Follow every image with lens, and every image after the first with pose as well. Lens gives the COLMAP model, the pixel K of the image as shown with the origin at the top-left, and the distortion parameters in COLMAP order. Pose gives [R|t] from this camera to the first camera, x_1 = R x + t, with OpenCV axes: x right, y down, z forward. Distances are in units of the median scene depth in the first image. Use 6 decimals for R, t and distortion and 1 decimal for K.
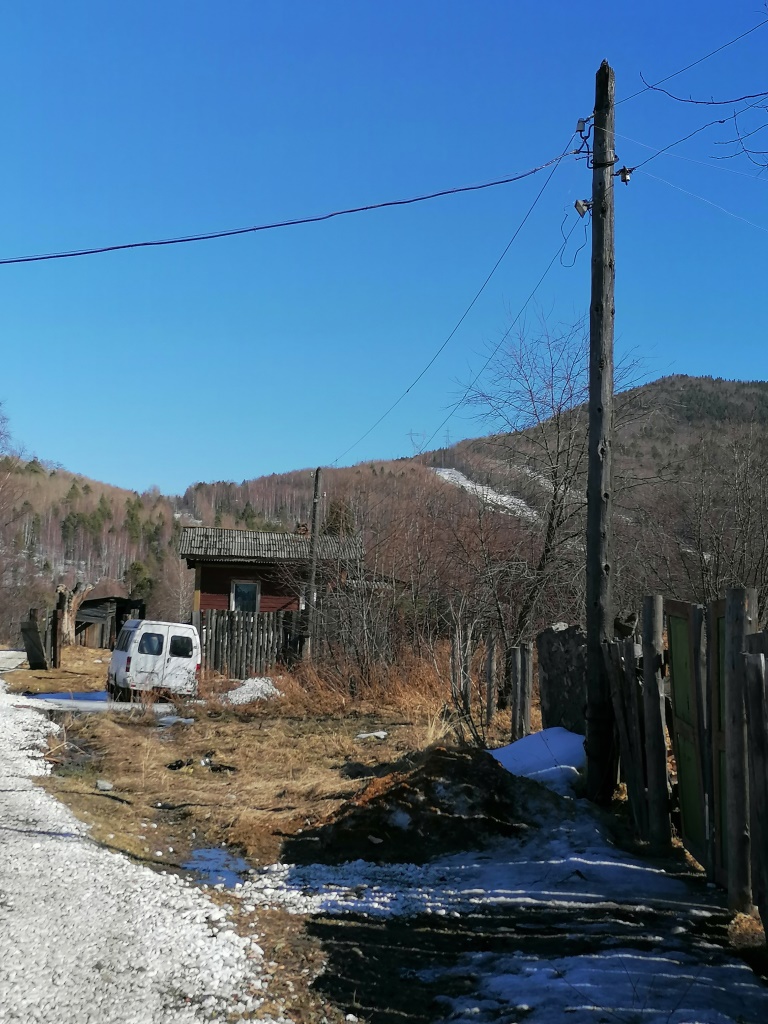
lens RADIAL K [[1342.1, 0, 384.9], [0, 1342.1, 501.3], [0, 0, 1]] dist [0.064912, 0.000000]
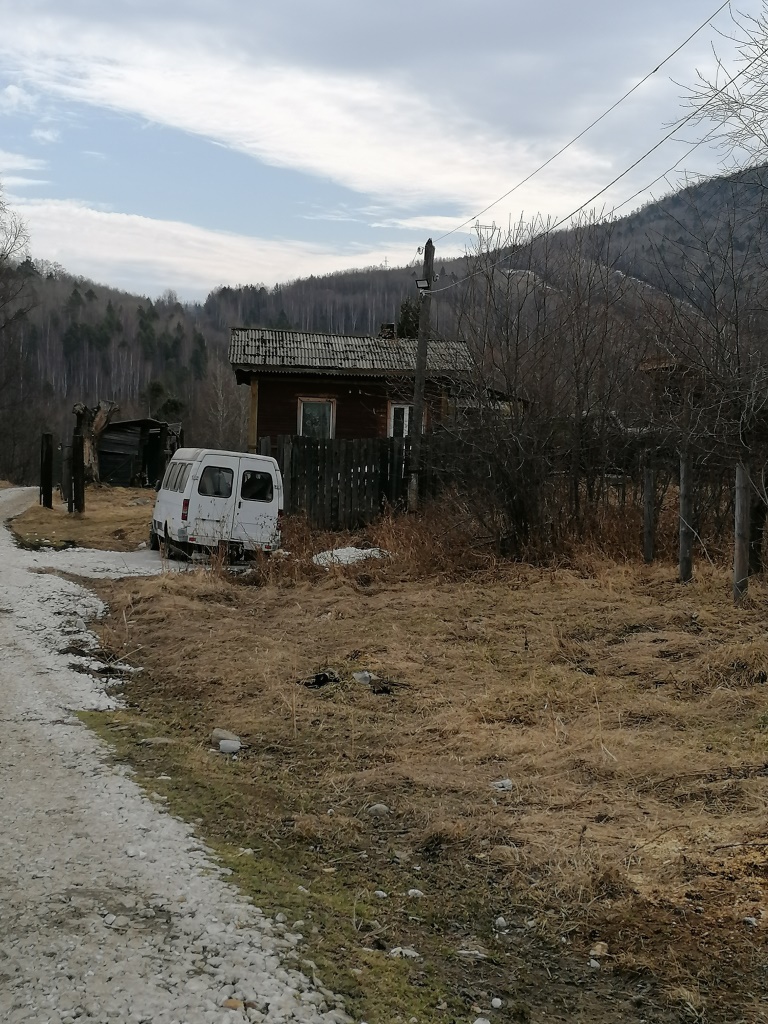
lens RADIAL K [[1572.5, 0, 385.3], [0, 1572.5, 516.5], [0, 0, 1]] dist [0.087864, 0.000000]
pose [[0.999405, 0.001819, -0.034446, -0.096072], [0.002651, 0.991605, 0.129279, 0.028608], [0.034392, -0.129294, 0.991010, 0.300811]]
